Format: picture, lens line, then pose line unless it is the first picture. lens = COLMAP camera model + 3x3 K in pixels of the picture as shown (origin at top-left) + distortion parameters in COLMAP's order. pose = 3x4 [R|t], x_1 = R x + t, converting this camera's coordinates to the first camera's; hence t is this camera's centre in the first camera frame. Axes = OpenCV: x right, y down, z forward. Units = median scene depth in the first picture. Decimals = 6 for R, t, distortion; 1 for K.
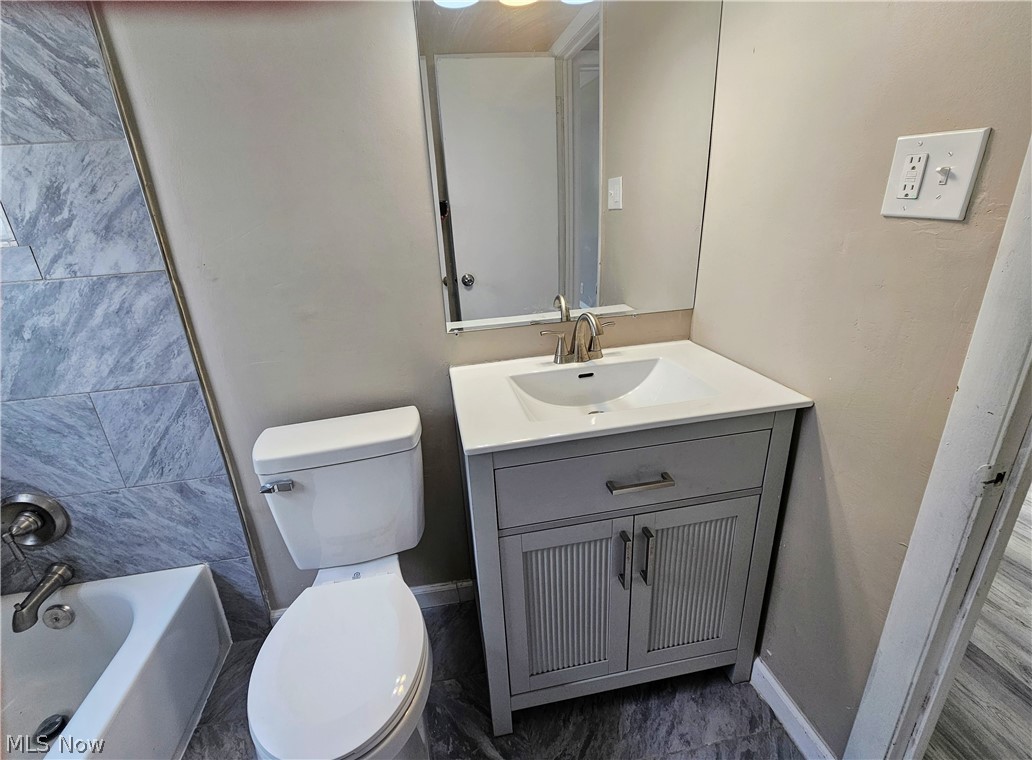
lens RADIAL K [[436.0, 0, 493.3], [0, 436.0, 354.2], [0, 0, 1]] dist [-0.002619, -0.000137]
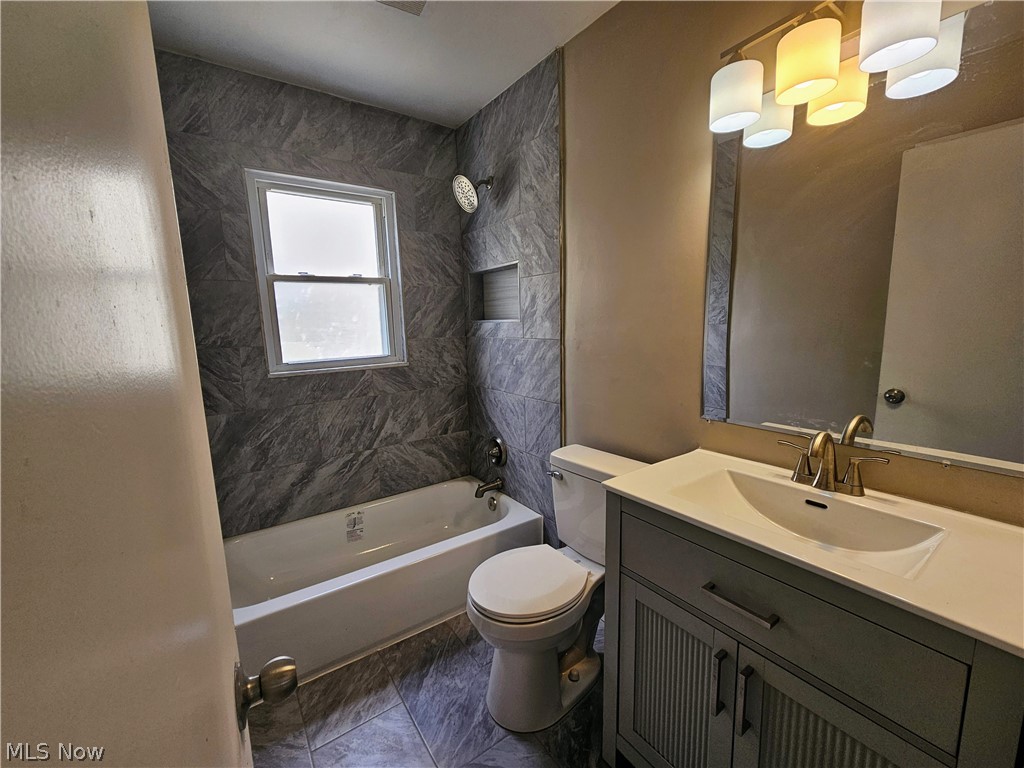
lens RADIAL K [[415.4, 0, 512.3], [0, 415.4, 382.3], [0, 0, 1]] dist [0.000167, 0.000104]
pose [[0.453194, 0.185361, -0.871927, 0.619919], [-0.294851, 0.954254, 0.049611, -0.045810], [0.841236, 0.234606, 0.487117, 0.032402]]
